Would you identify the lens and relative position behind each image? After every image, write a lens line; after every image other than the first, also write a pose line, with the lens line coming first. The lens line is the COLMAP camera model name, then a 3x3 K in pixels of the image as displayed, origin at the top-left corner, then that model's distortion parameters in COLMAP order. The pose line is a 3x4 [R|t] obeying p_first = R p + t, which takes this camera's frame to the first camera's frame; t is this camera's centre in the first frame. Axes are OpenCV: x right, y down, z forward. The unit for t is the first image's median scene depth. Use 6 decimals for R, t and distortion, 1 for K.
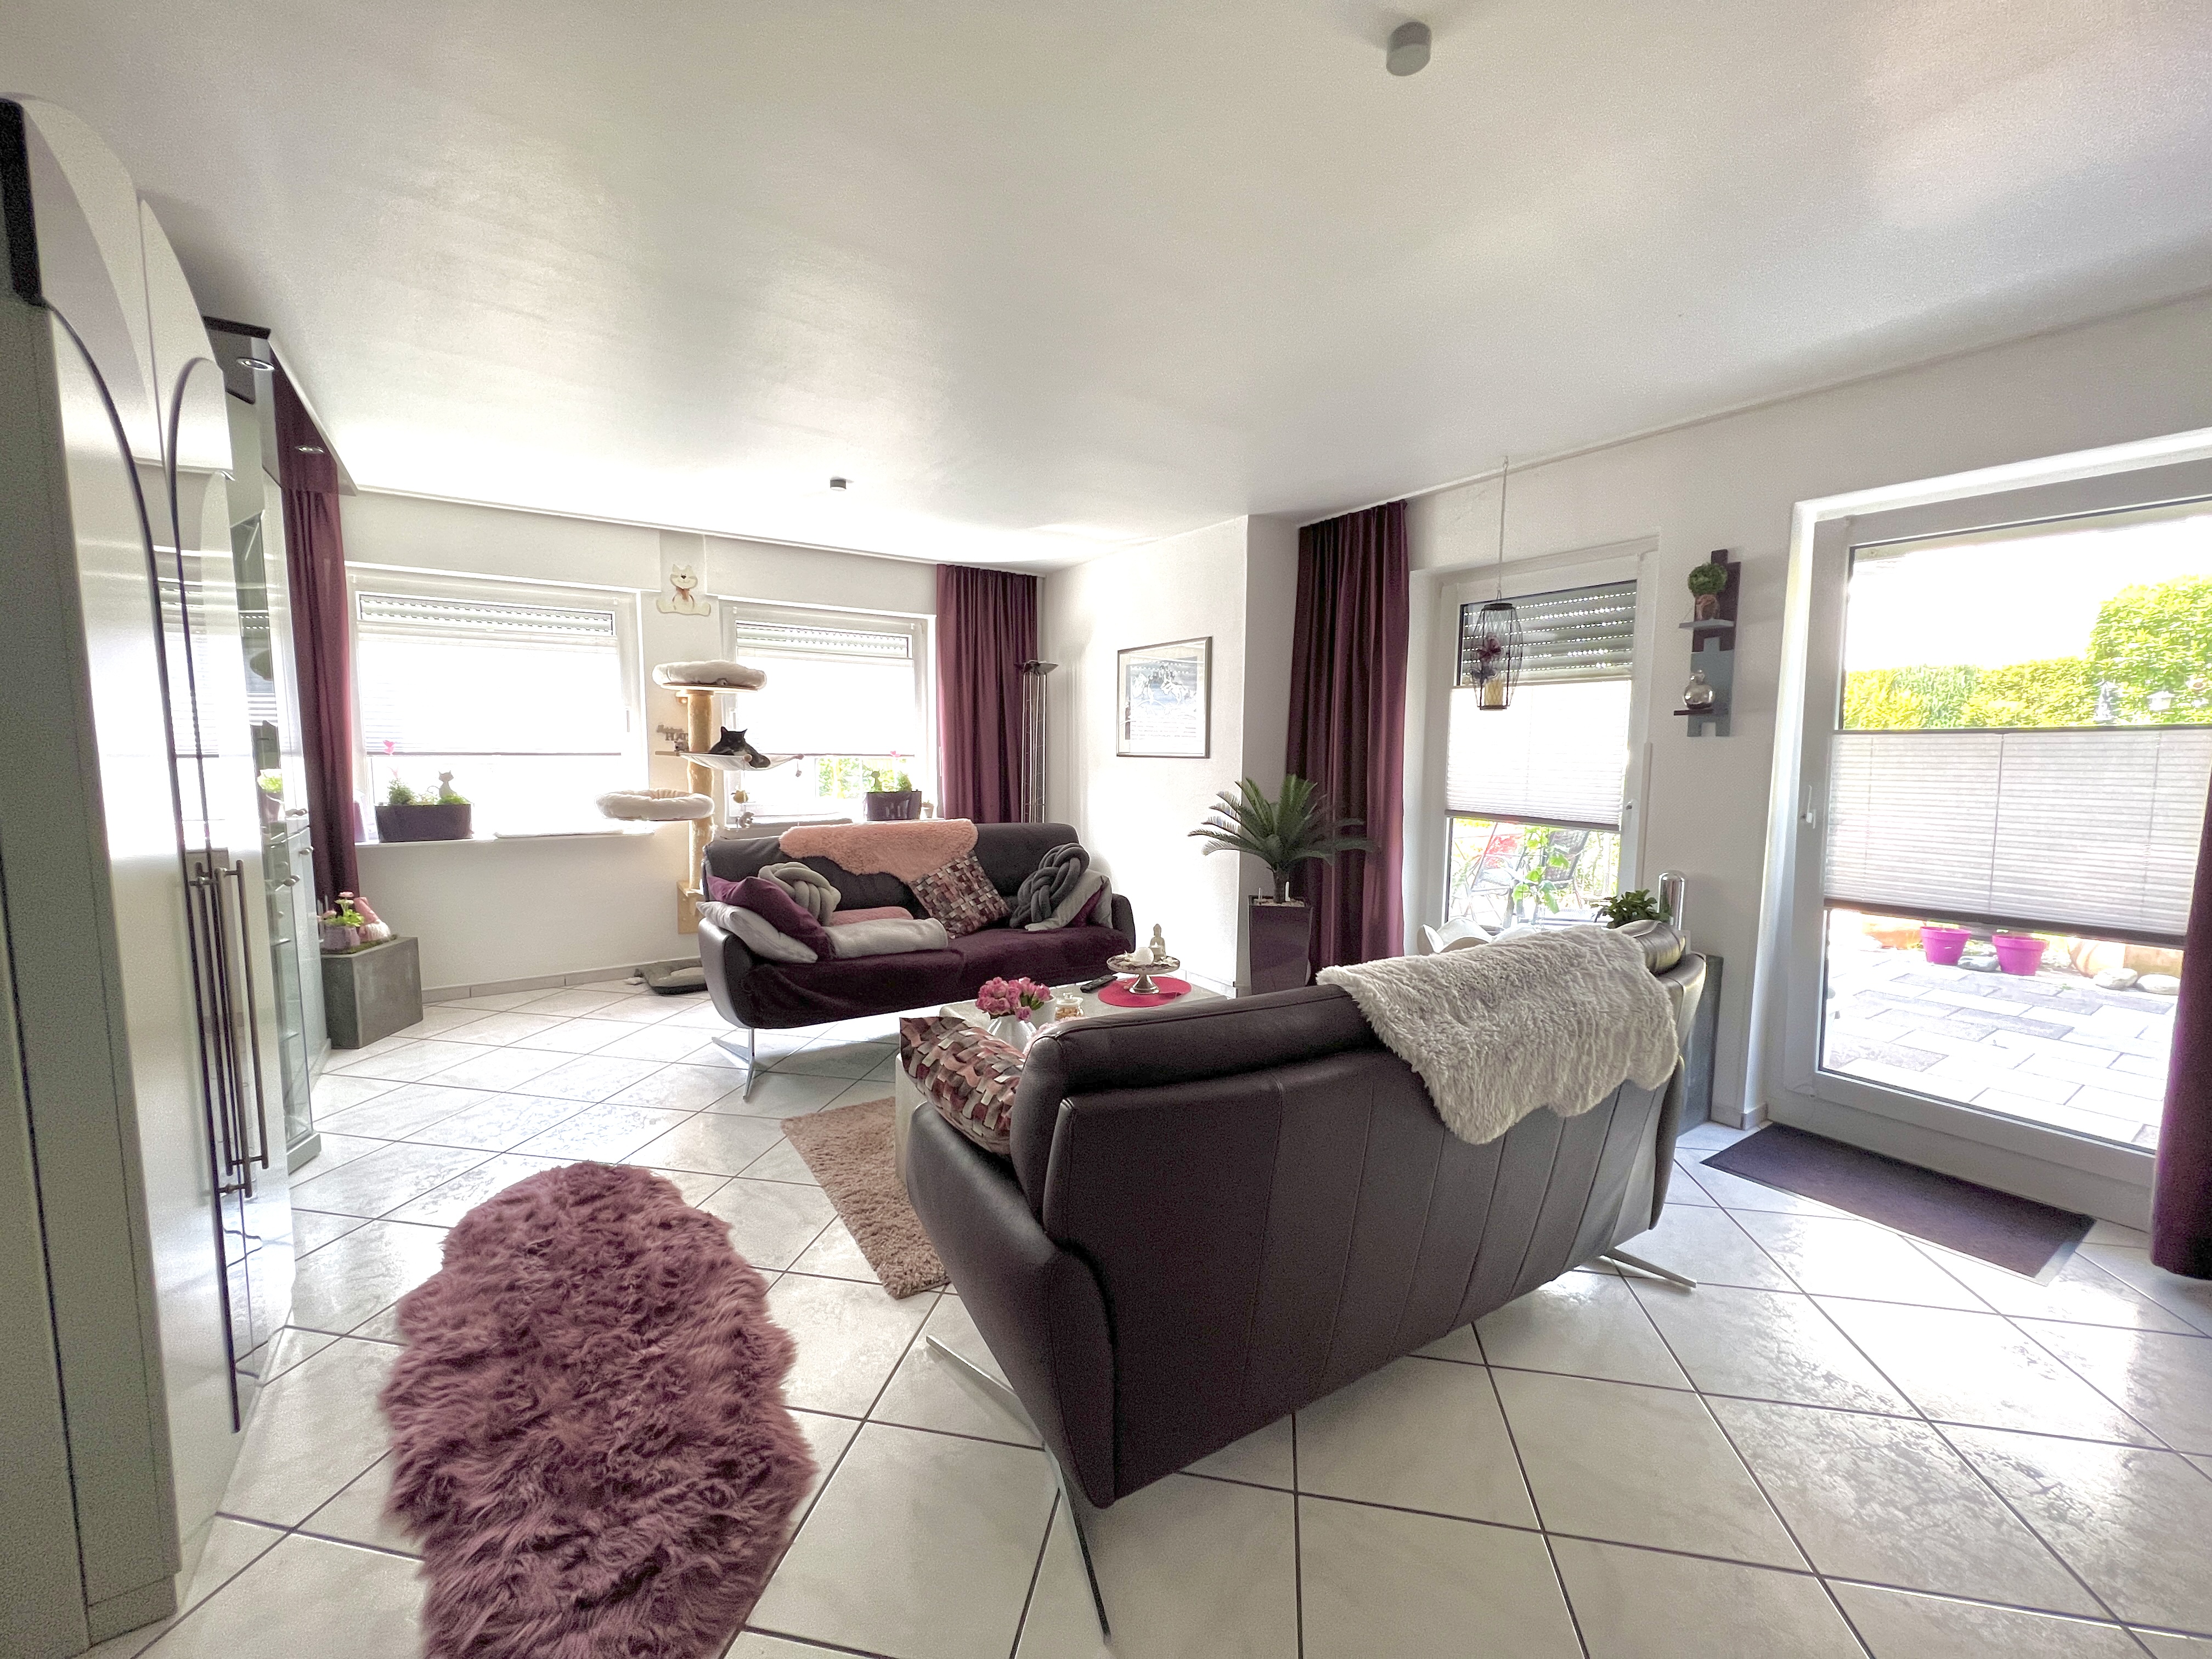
lens RADIAL K [[889.8, 0, 1106.0], [0, 889.8, 829.5], [0, 0, 1]] dist [-0.000767, -0.000169]
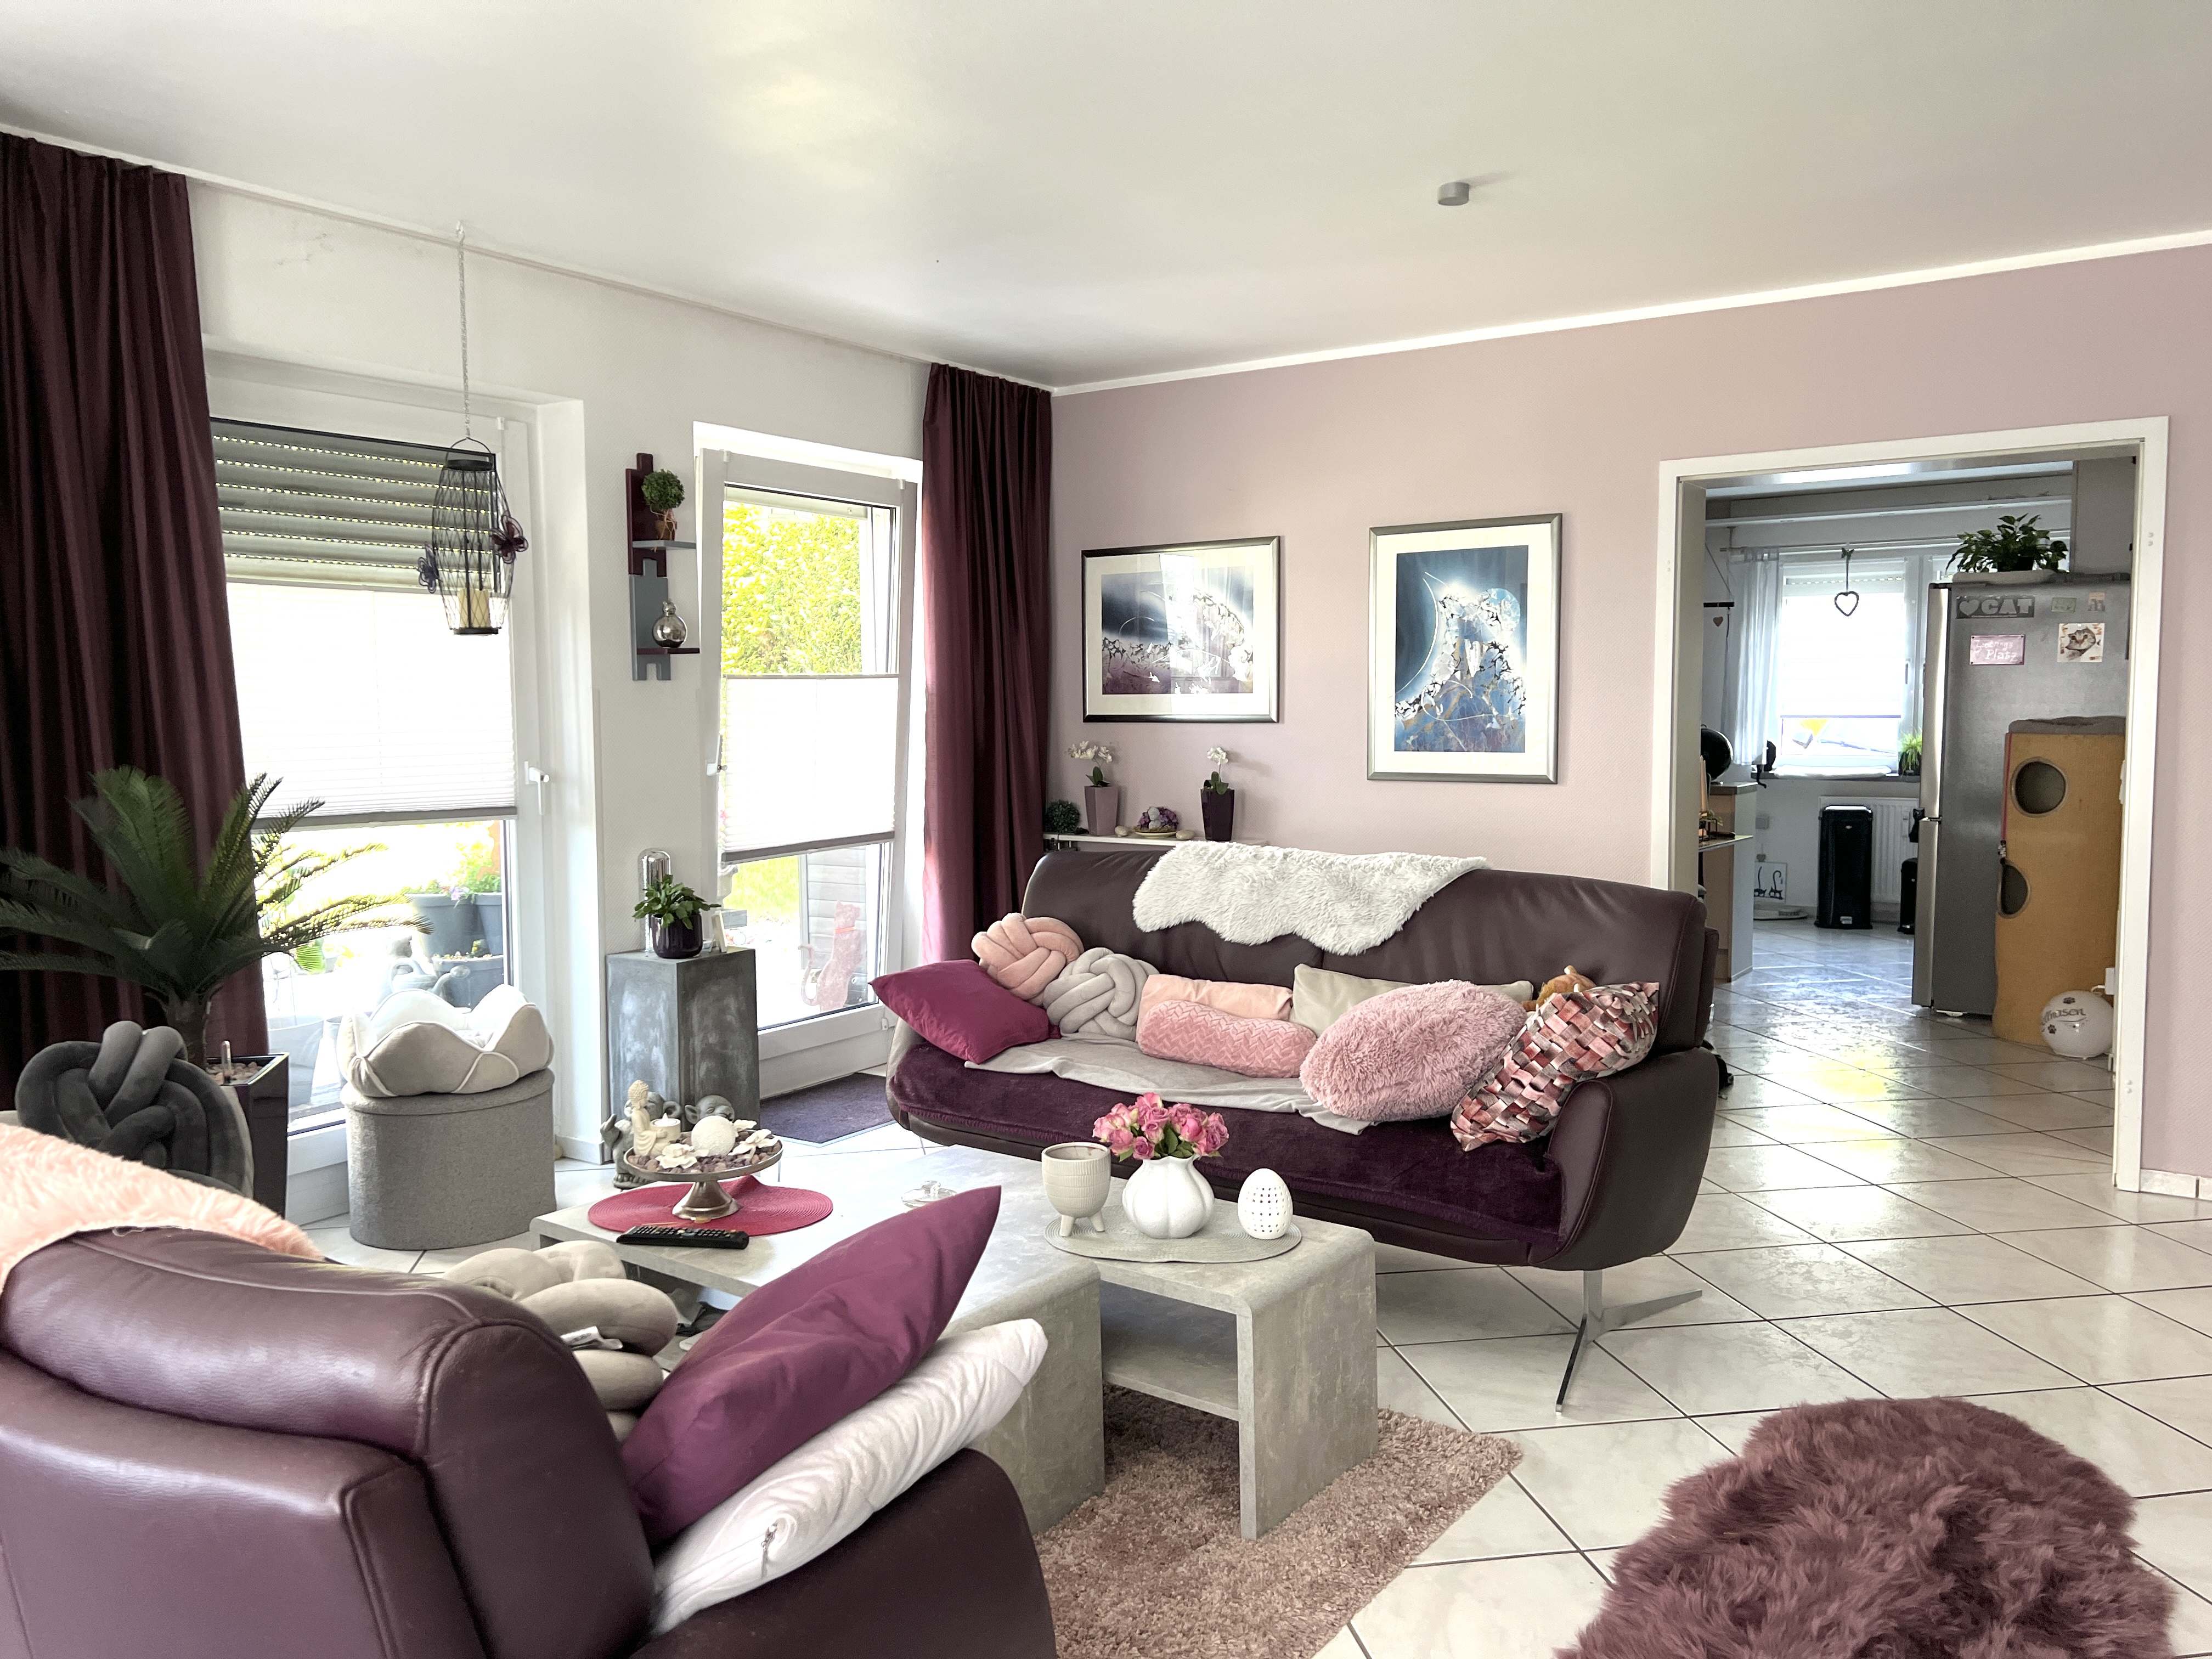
lens RADIAL K [[1638.8, 0, 1106.0], [0, 1638.8, 829.5], [0, 0, 1]] dist [-0.003353, 0.000869]
pose [[-0.348941, -0.089020, 0.932907, -0.912887], [0.083115, 0.988616, 0.125423, -0.128080], [-0.933452, 0.121304, -0.337570, 1.174255]]
